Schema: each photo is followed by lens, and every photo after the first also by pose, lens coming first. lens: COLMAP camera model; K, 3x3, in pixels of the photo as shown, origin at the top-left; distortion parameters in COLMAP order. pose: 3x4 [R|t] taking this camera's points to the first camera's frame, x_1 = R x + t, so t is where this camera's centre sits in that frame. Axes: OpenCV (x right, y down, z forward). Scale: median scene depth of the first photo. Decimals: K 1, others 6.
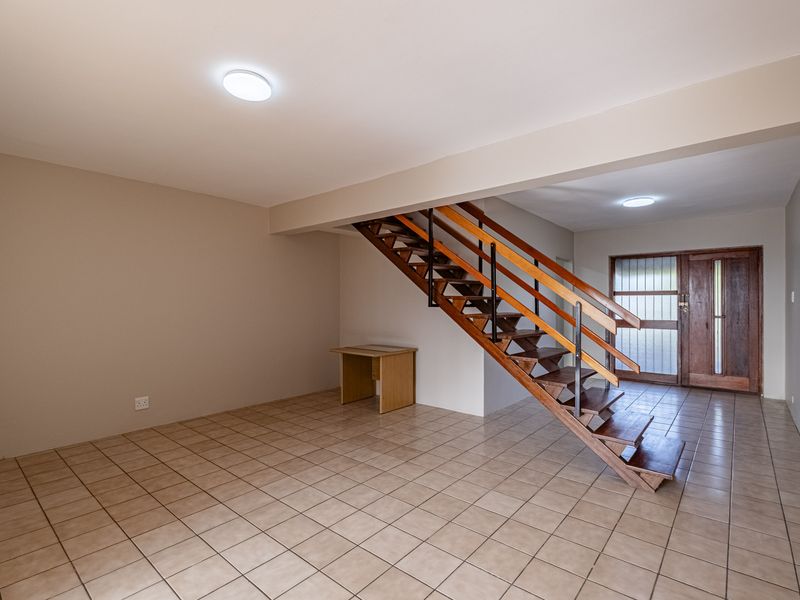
lens RADIAL K [[394.0, 0, 408.1], [0, 394.0, 301.7], [0, 0, 1]] dist [0.007545, -0.006266]
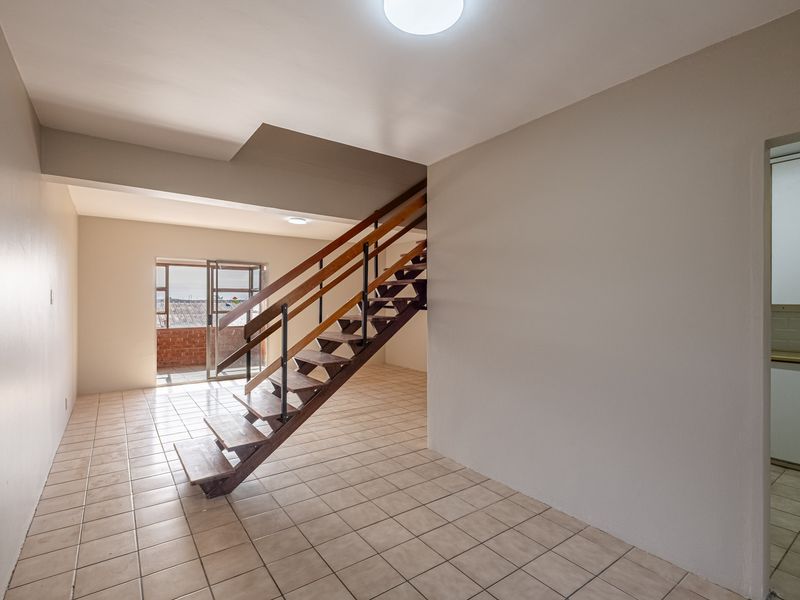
lens RADIAL K [[394.0, 0, 404.2], [0, 394.0, 302.4], [0, 0, 1]] dist [0.007545, -0.006266]
pose [[-0.235190, -0.001299, -0.971949, 0.757909], [-0.000935, 0.999999, -0.001110, 0.000379], [0.971949, 0.000648, -0.235191, 0.886855]]
